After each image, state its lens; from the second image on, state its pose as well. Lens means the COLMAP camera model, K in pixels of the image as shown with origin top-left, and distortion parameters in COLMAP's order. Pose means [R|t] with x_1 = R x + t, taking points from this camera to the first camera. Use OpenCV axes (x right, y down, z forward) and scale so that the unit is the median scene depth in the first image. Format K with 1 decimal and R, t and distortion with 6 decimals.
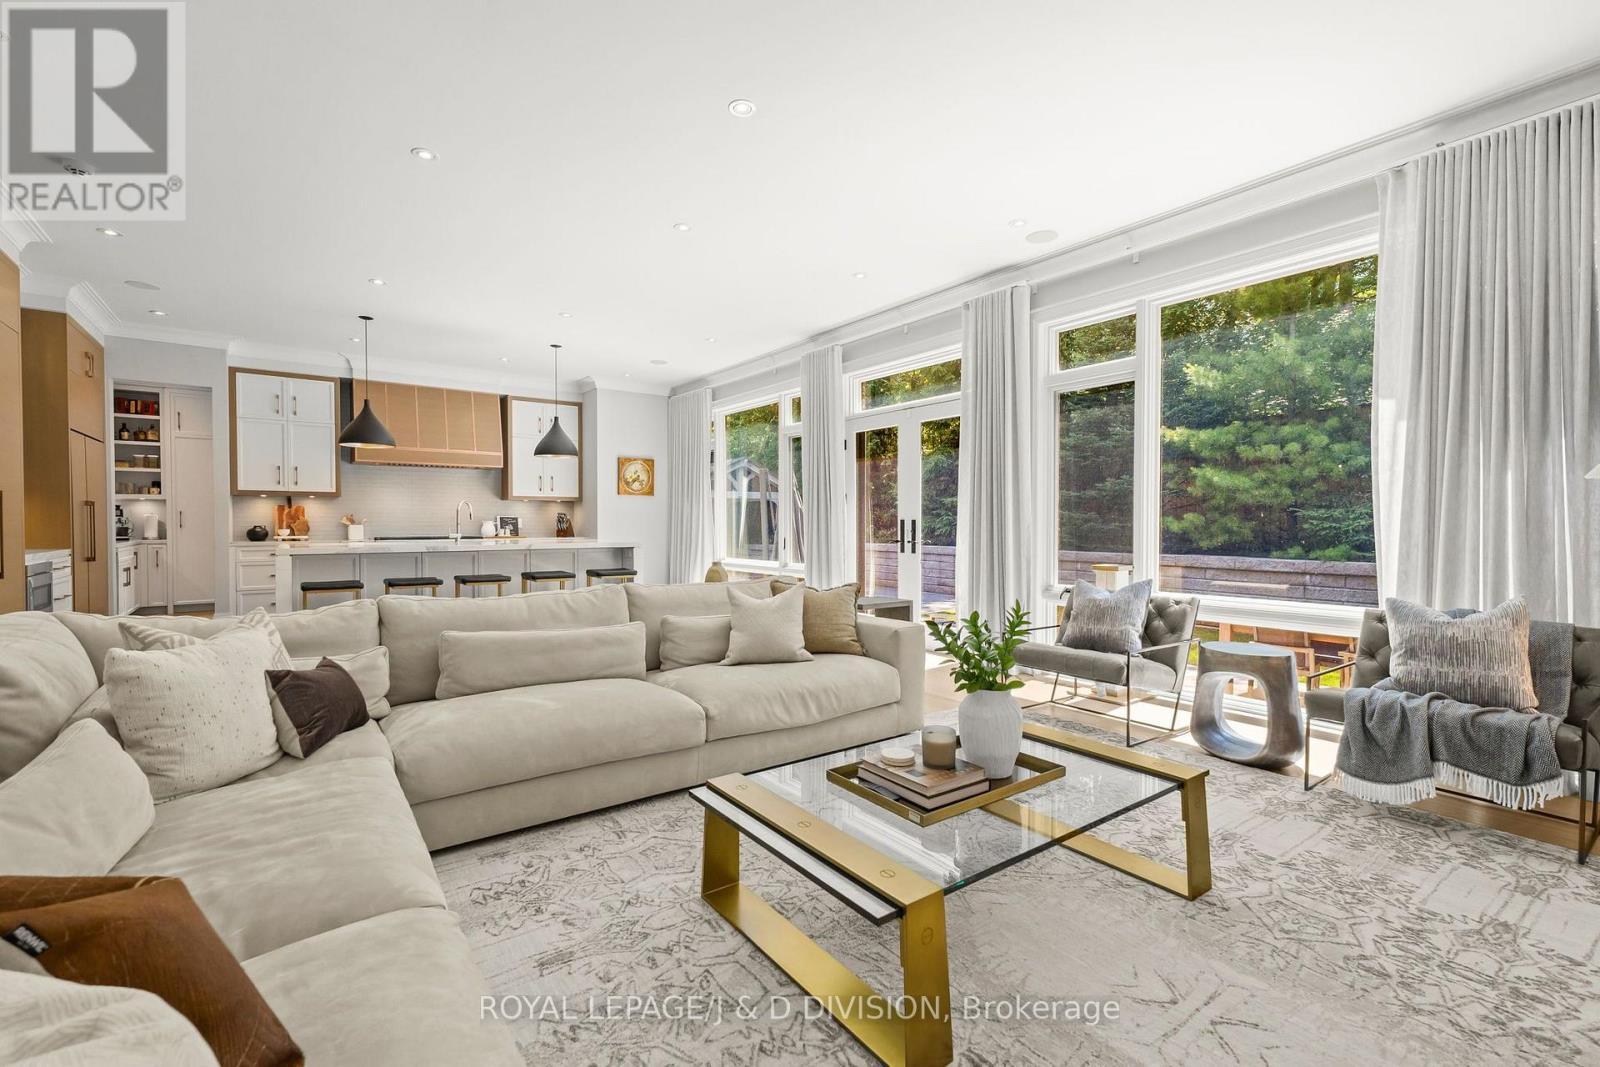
lens RADIAL K [[690.7, 0, 804.7], [0, 690.7, 525.6], [0, 0, 1]] dist [0.002484, 0.000074]
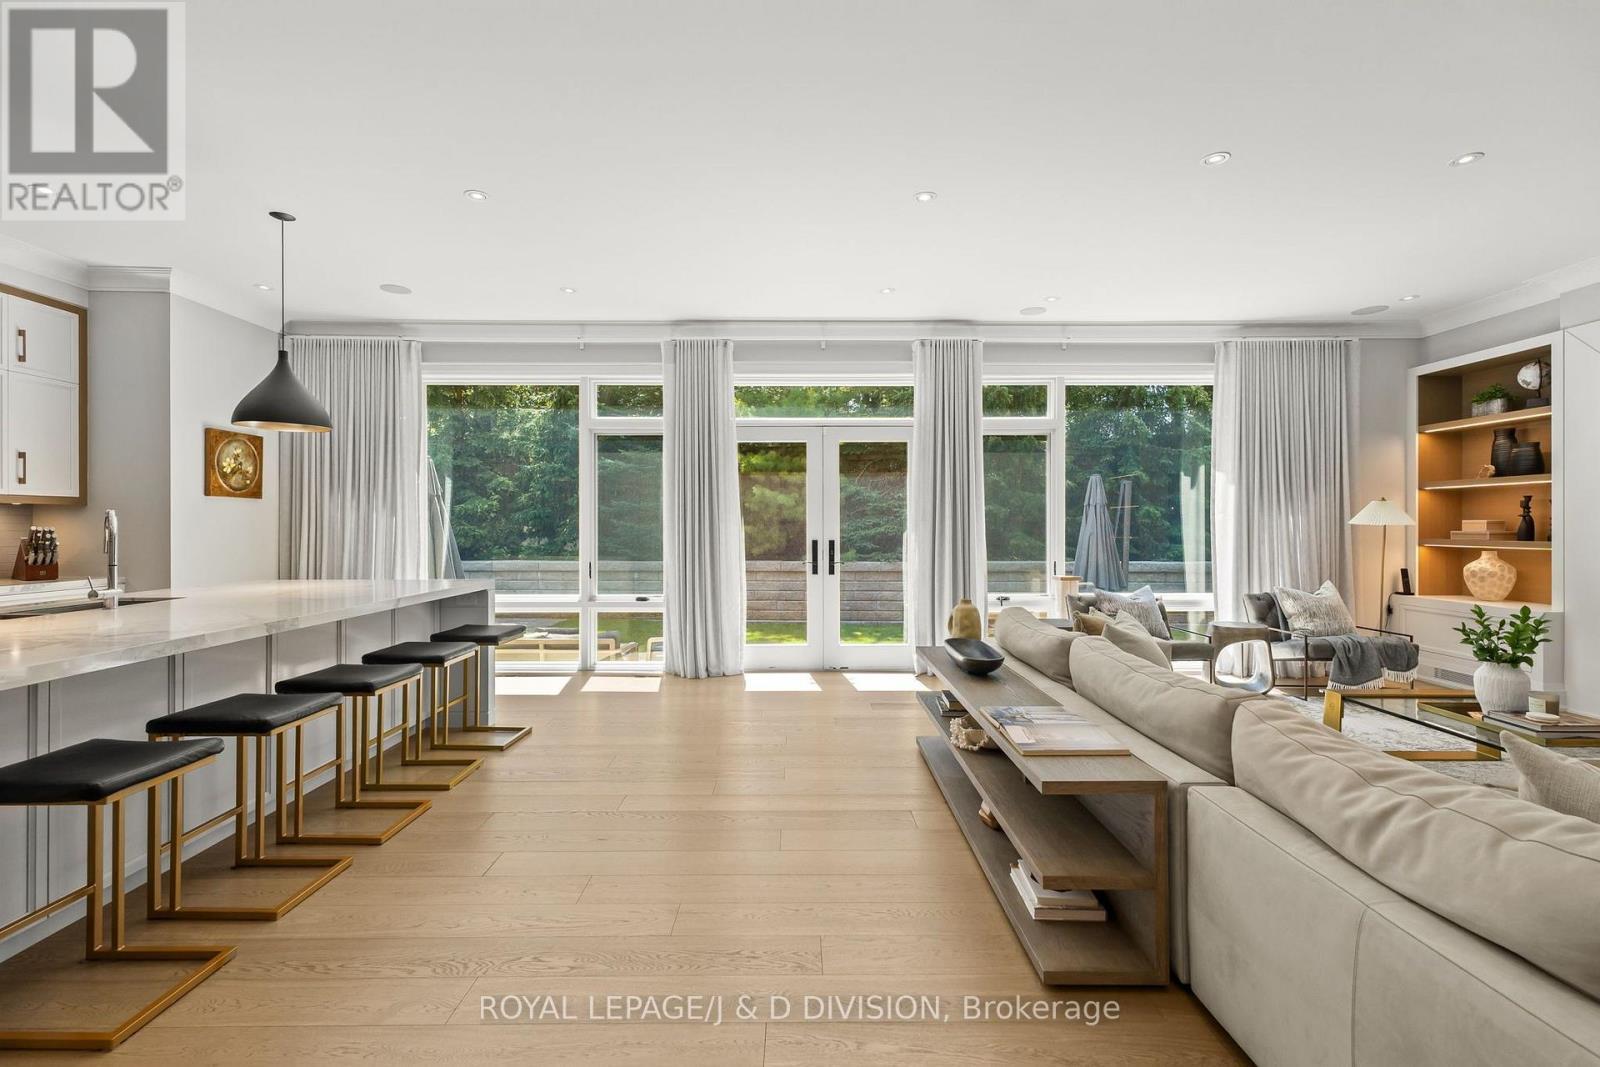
lens RADIAL K [[690.7, 0, 804.7], [0, 690.7, 525.6], [0, 0, 1]] dist [0.002484, 0.000074]
pose [[0.594054, 0.000106, 0.804426, -0.659239], [0.005562, 0.999976, -0.004240, -0.024842], [-0.804406, 0.006993, 0.594038, 0.445320]]
